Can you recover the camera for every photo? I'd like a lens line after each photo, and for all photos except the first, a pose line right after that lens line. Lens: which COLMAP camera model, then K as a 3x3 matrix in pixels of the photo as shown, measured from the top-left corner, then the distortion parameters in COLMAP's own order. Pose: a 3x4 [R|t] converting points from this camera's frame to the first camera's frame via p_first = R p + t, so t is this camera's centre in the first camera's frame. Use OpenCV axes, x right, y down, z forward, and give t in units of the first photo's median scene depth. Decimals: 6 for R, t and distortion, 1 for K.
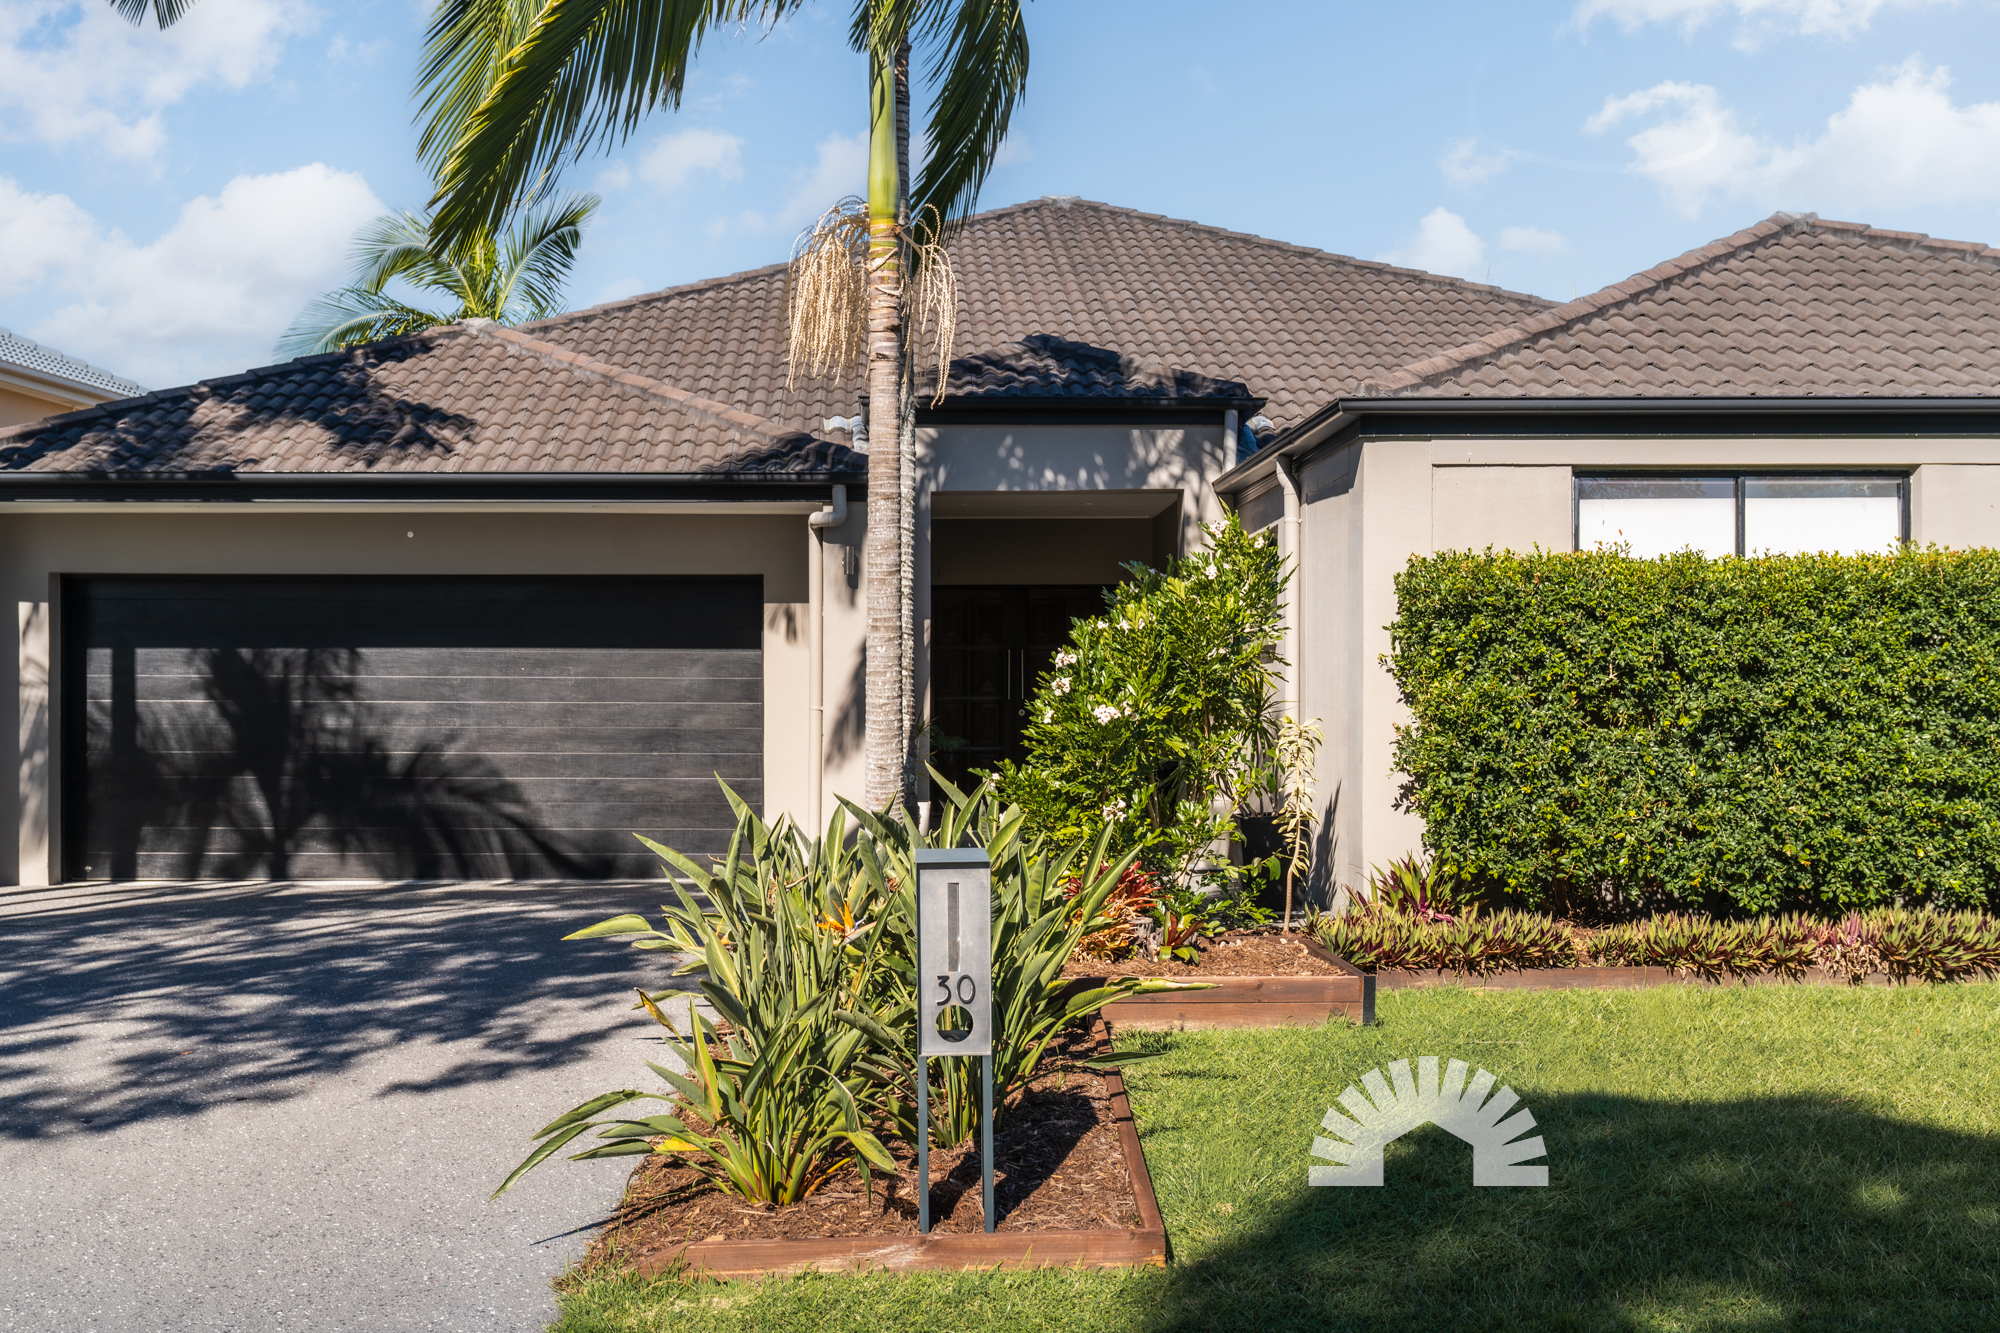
lens RADIAL K [[2384.8, 0, 996.8], [0, 2384.8, 573.6], [0, 0, 1]] dist [0.006185, 0.001635]
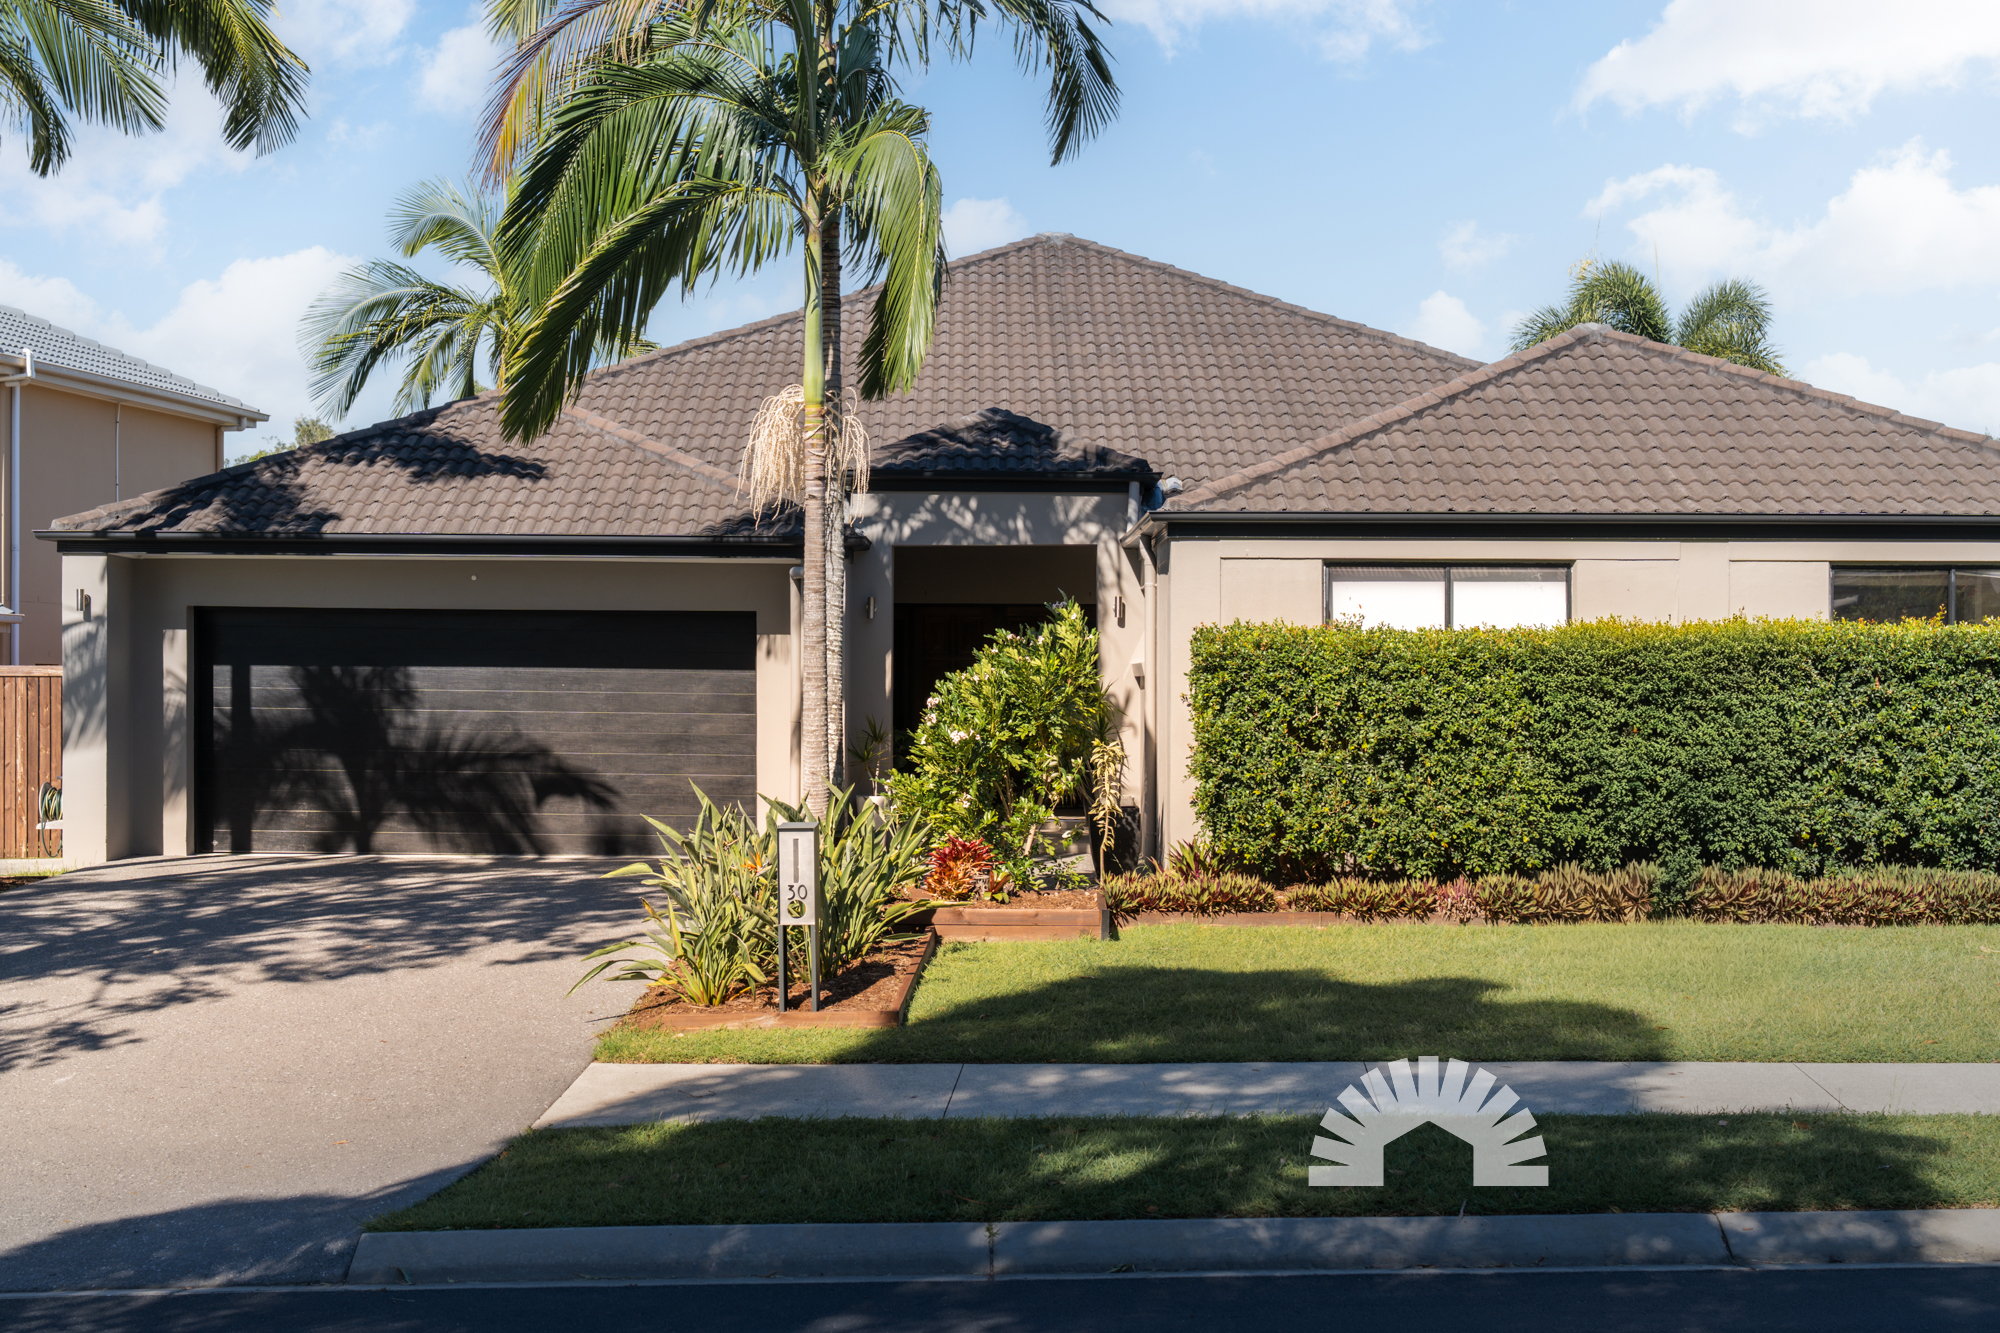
lens RADIAL K [[2764.6, 0, 1000.0], [0, 2764.6, 666.5], [0, 0, 1]] dist [0.008028, 0.006447]
pose [[0.999448, 0.008256, -0.032174, 0.097861], [-0.006651, 0.998743, 0.049684, -0.056512], [0.032544, -0.049443, 0.998247, -0.562374]]
